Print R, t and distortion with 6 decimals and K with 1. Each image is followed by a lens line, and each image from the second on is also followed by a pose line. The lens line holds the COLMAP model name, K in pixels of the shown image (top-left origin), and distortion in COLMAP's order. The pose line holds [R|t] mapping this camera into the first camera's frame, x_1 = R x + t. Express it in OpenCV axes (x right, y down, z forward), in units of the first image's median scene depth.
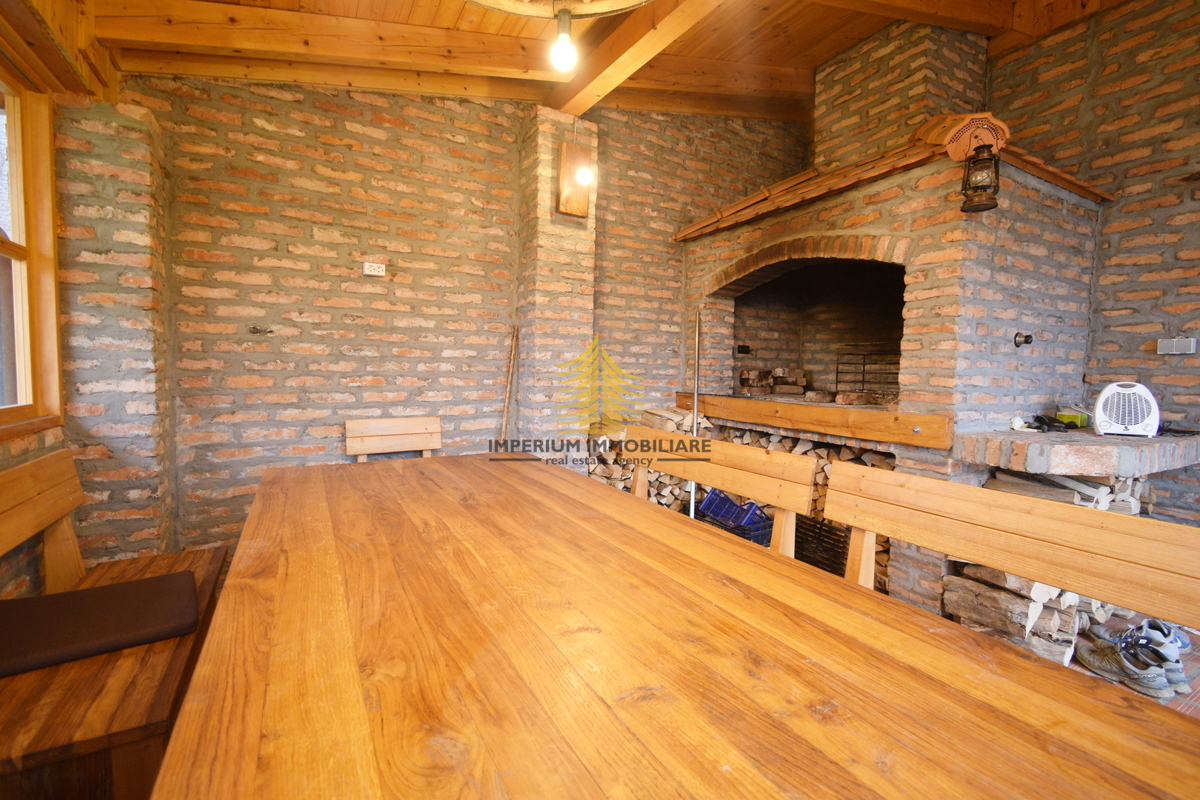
lens RADIAL K [[531.3, 0, 600.0], [0, 531.3, 400.0], [0, 0, 1]] dist [0.008042, -0.000588]
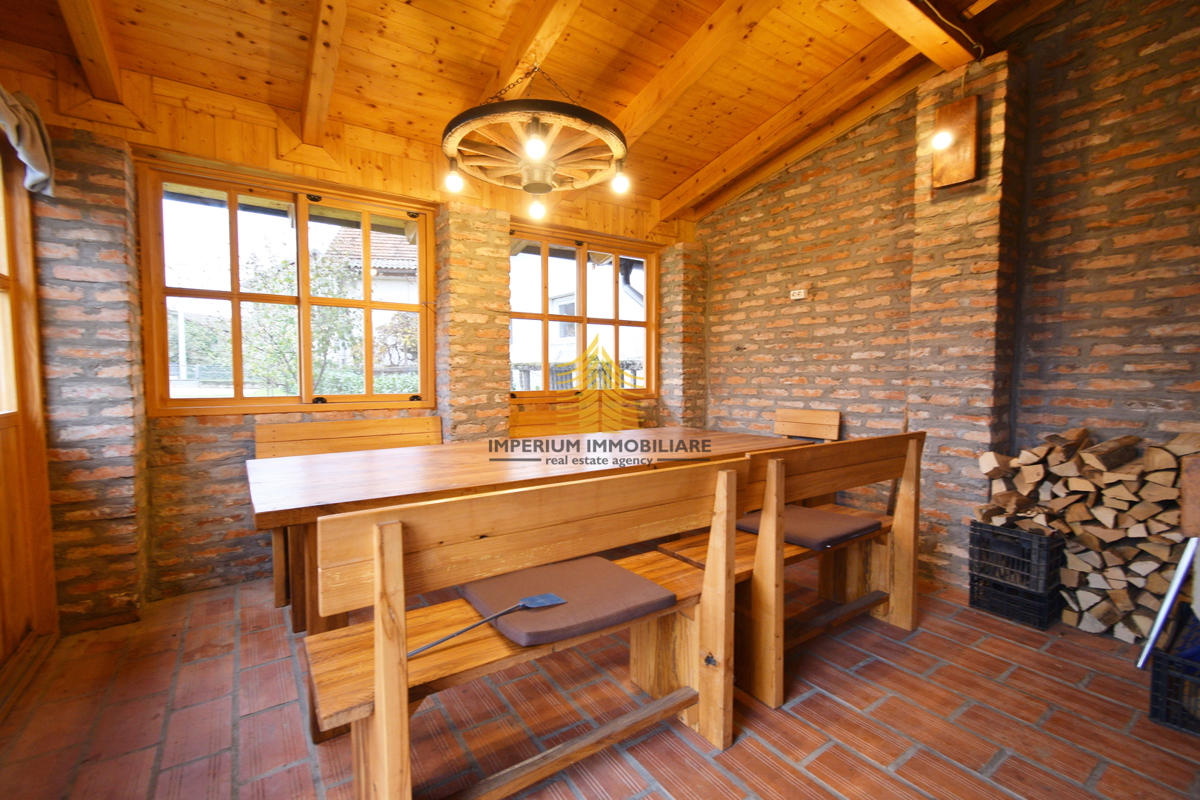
lens RADIAL K [[531.3, 0, 600.0], [0, 531.3, 400.0], [0, 0, 1]] dist [0.008042, -0.000588]
pose [[0.075491, 0.032582, -0.996614, 0.799153], [-0.055740, 0.998041, 0.028407, 0.002134], [0.995587, 0.053407, 0.077159, 0.406841]]
